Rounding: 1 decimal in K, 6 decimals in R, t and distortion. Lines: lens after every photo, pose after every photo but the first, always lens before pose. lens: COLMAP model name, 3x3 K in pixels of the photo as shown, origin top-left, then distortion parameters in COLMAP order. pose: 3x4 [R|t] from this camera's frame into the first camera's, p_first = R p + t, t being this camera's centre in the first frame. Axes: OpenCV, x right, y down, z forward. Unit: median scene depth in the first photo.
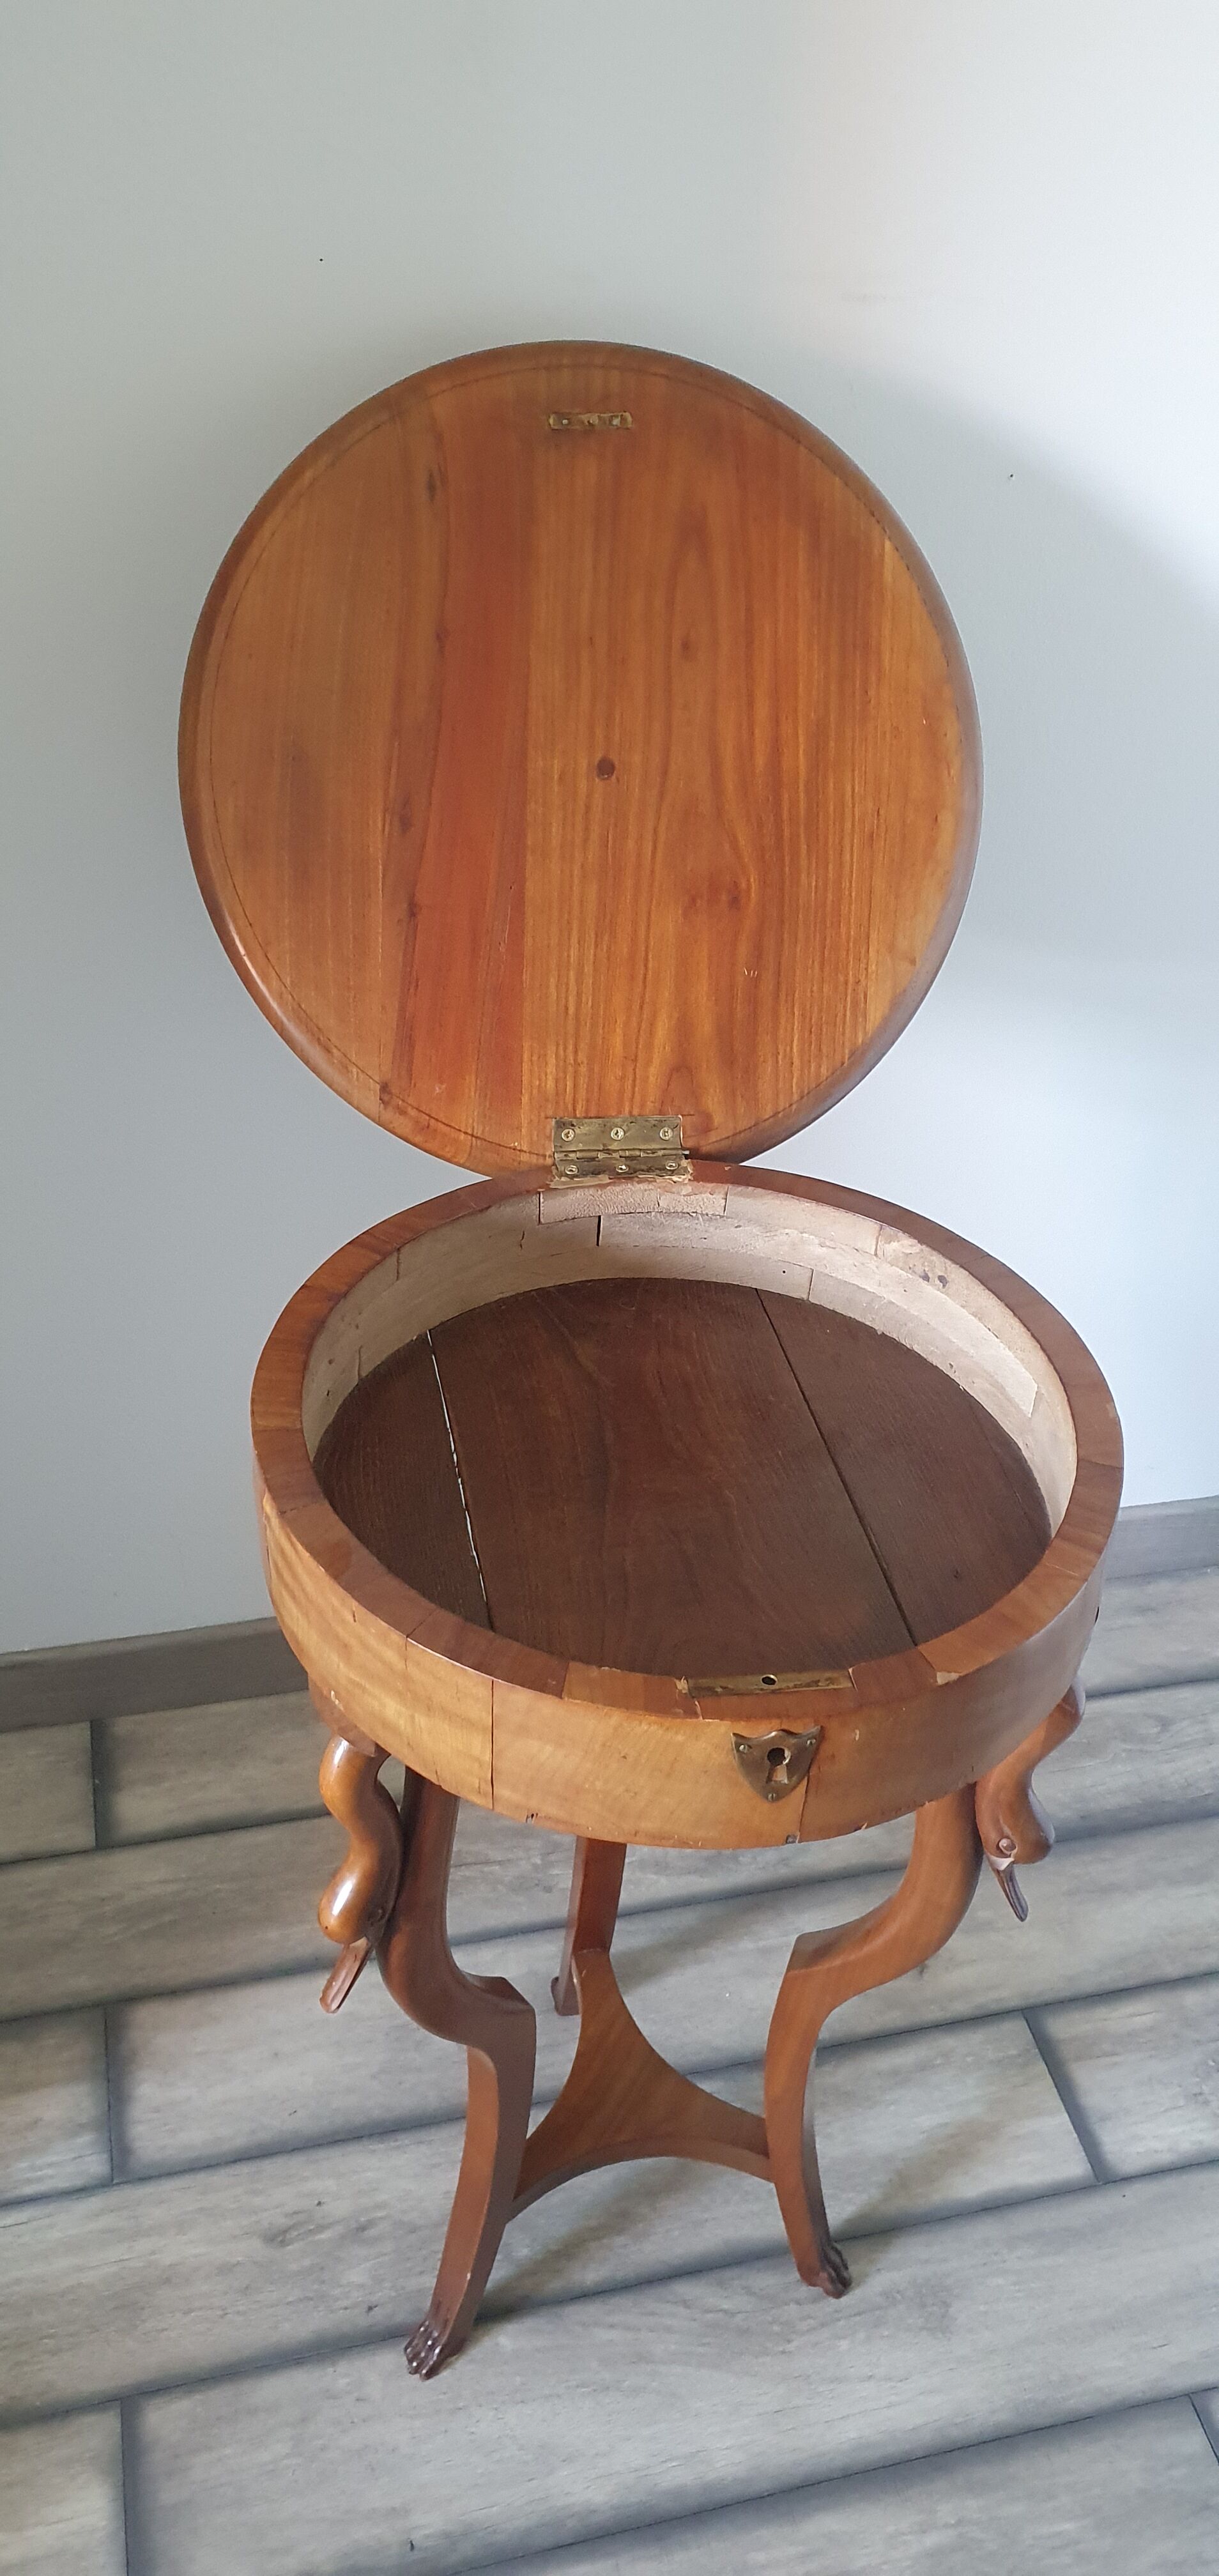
lens RADIAL K [[2002.3, 0, 591.5], [0, 2002.3, 1277.6], [0, 0, 1]] dist [-0.022336, 0.060510]
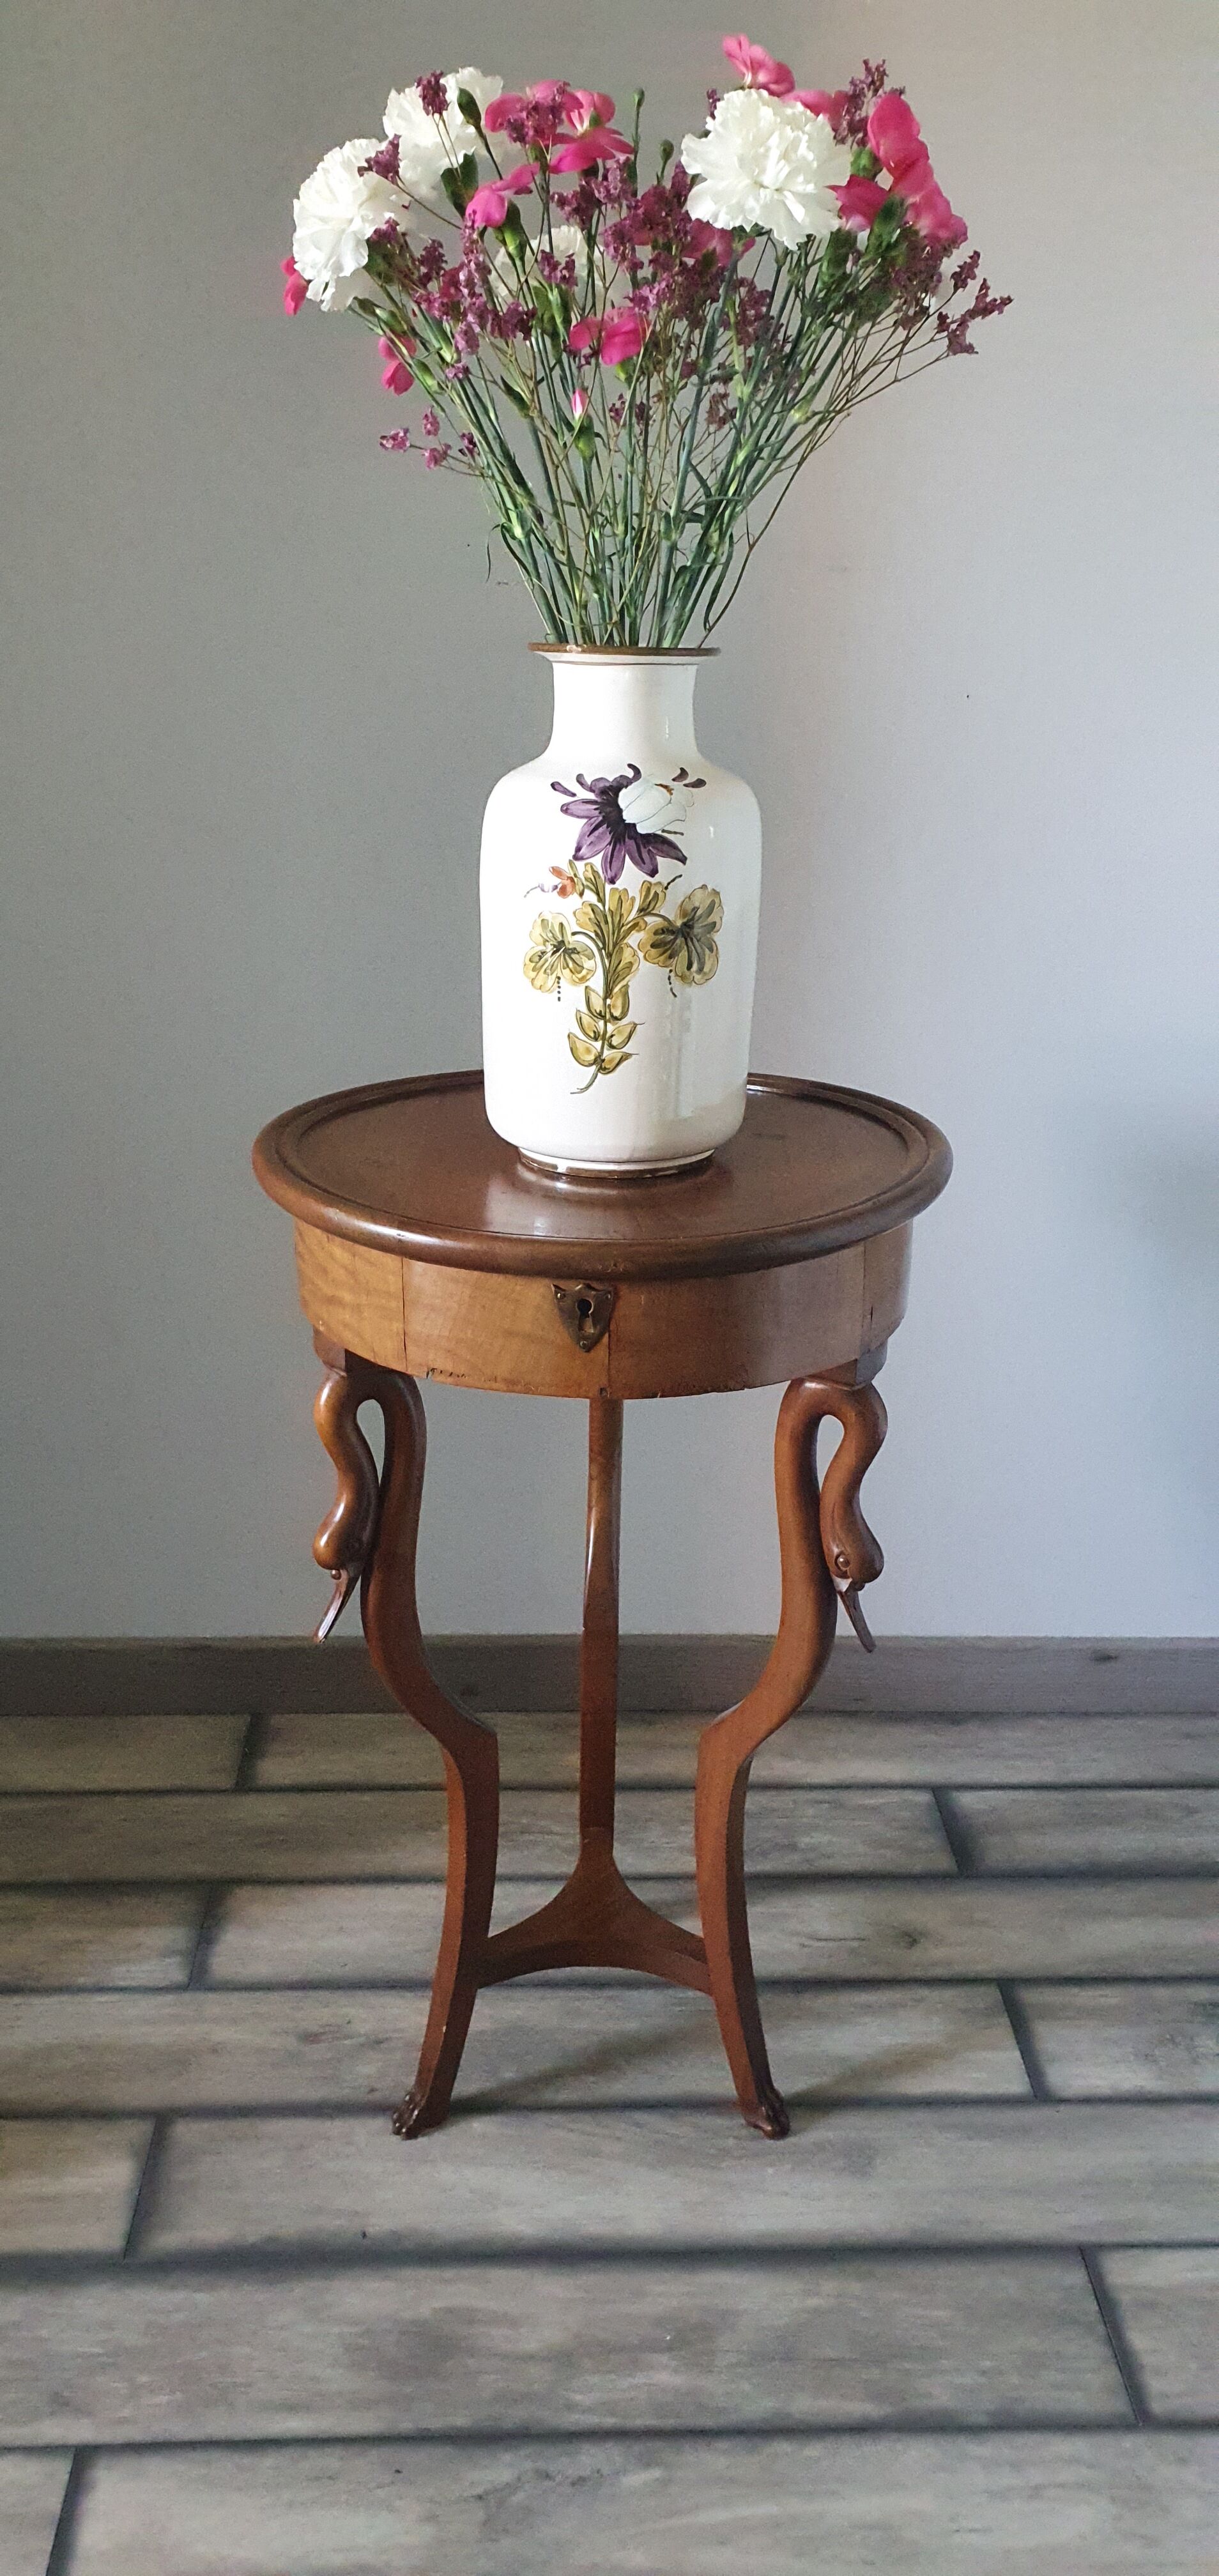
lens RADIAL K [[2002.3, 0, 566.1], [0, 2002.3, 1270.1], [0, 0, 1]] dist [-0.022336, 0.060510]
pose [[0.977107, 0.031755, -0.210365, 0.248100], [-0.093284, 0.952626, -0.289484, 0.410447], [0.191206, 0.302480, 0.933780, -0.236611]]
